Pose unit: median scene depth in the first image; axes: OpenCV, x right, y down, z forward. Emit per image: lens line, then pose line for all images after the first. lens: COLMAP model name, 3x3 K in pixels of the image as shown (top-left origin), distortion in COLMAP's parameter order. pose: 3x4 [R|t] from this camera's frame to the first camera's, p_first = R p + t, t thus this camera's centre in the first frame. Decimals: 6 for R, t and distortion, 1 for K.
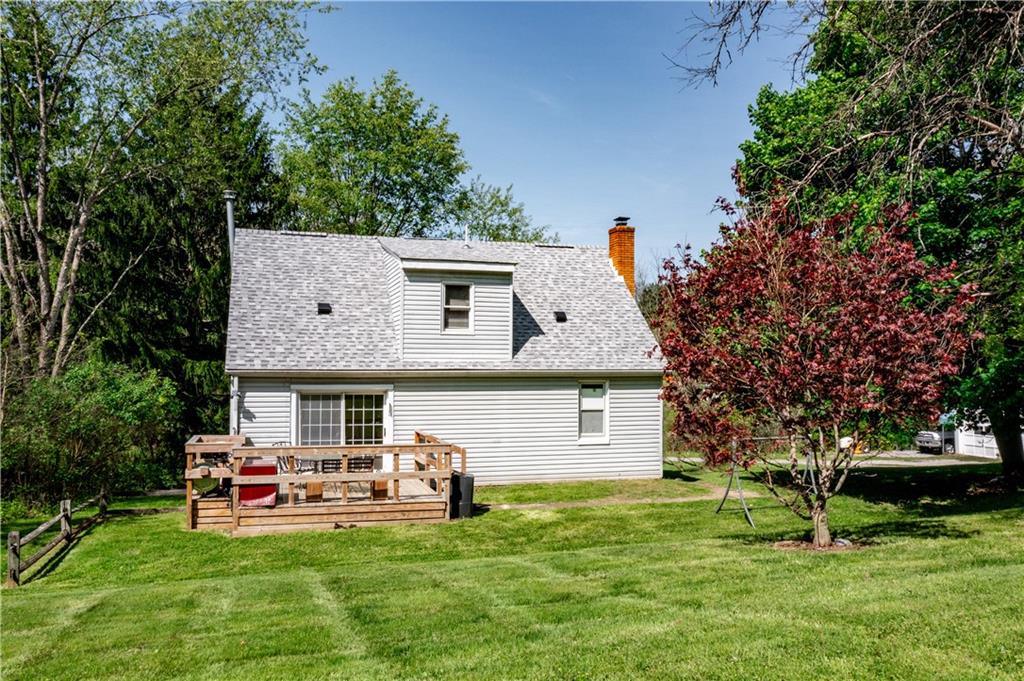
lens RADIAL K [[827.4, 0, 512.1], [0, 827.4, 341.9], [0, 0, 1]] dist [0.001628, -0.000152]
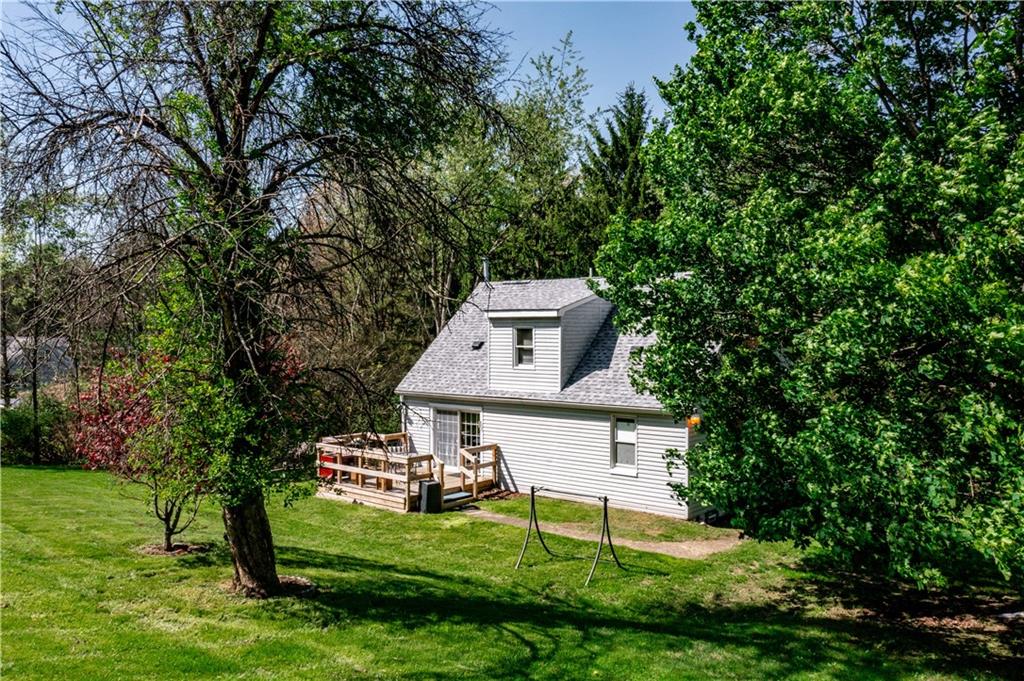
lens RADIAL K [[827.4, 0, 512.2], [0, 827.4, 339.6], [0, 0, 1]] dist [0.001628, -0.000152]
pose [[0.538956, 0.006878, -0.842306, 0.953086], [0.026000, 0.999354, 0.024796, -0.083402], [0.841933, -0.035264, 0.538429, 0.326670]]
